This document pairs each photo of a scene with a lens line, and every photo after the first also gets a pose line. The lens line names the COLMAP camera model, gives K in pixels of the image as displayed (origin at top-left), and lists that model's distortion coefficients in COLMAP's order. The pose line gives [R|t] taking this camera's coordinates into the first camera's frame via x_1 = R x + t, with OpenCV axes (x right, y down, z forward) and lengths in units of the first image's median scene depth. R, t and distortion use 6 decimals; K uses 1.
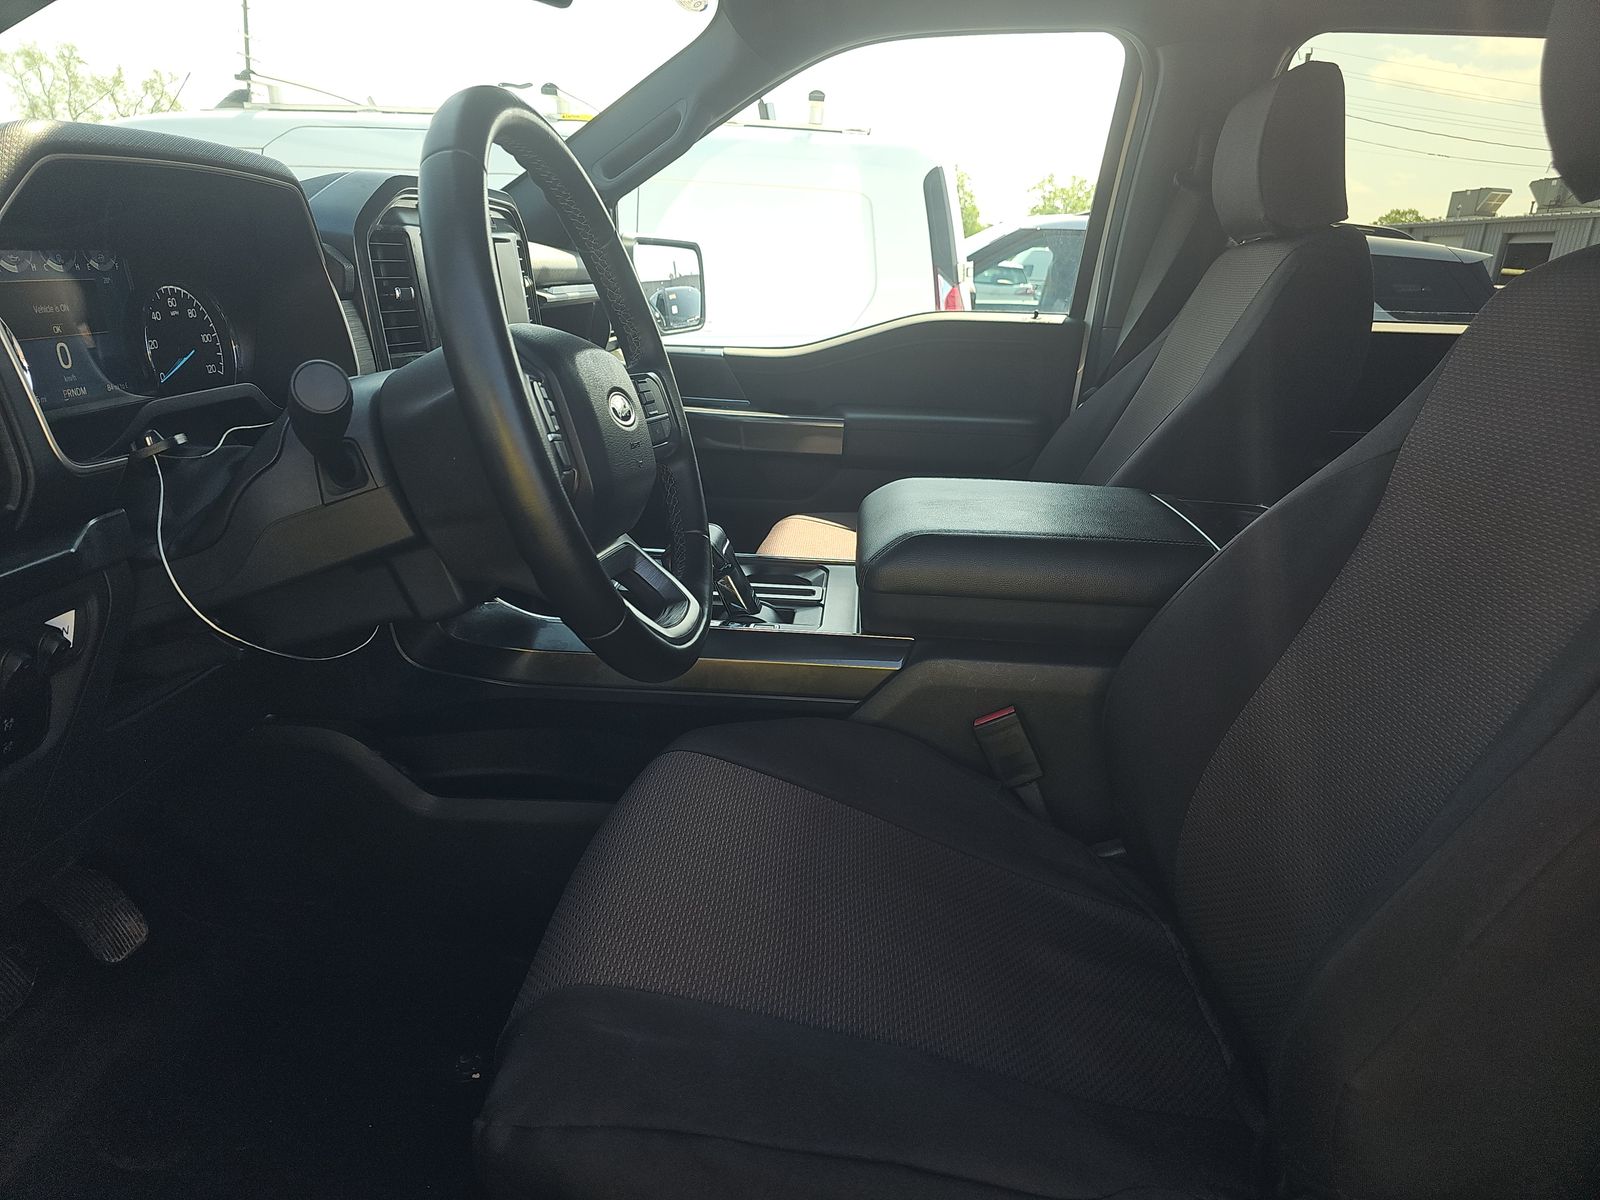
lens RADIAL K [[1050.9, 0, 800.0], [0, 1050.9, 600.0], [0, 0, 1]] dist [0.032188, -0.001528]
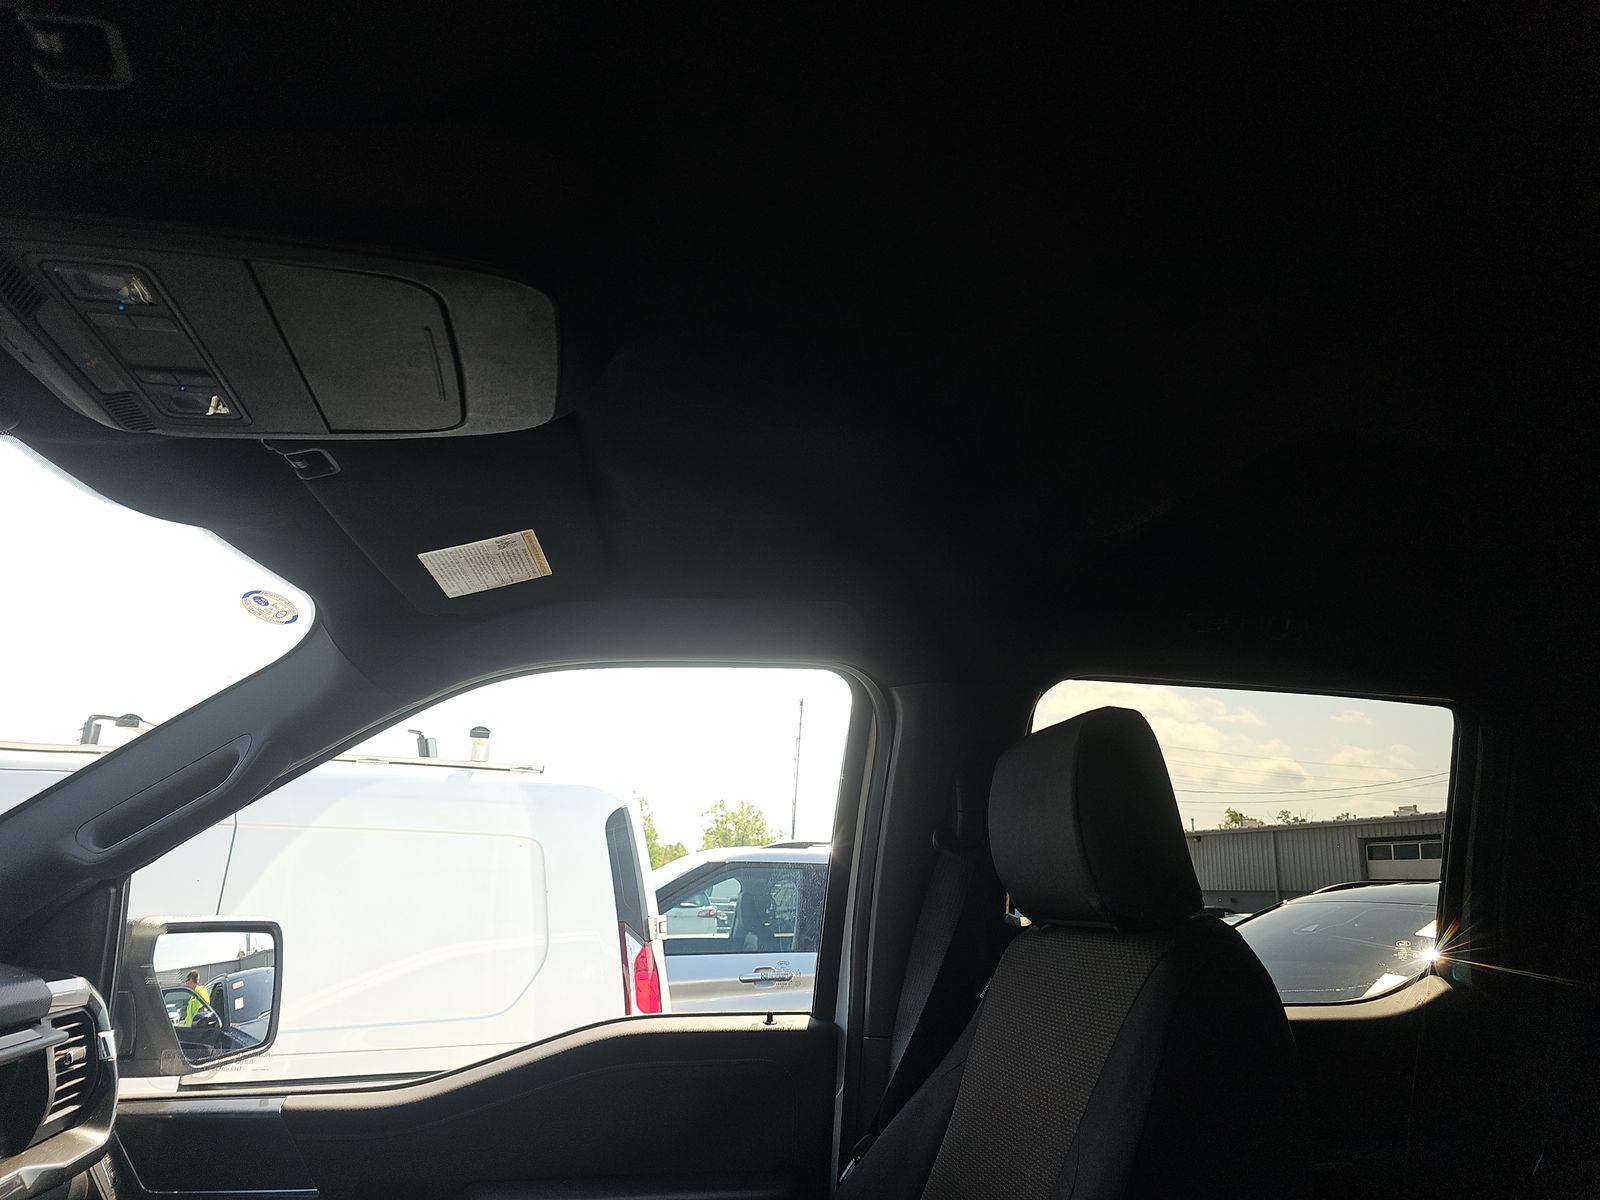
lens RADIAL K [[1050.9, 0, 800.0], [0, 1050.9, 600.0], [0, 0, 1]] dist [0.032188, -0.001528]
pose [[0.958513, 0.054089, 0.279871, 0.020924], [0.105772, 0.844247, -0.525413, -0.094480], [-0.264699, 0.533218, 0.803501, 0.196208]]
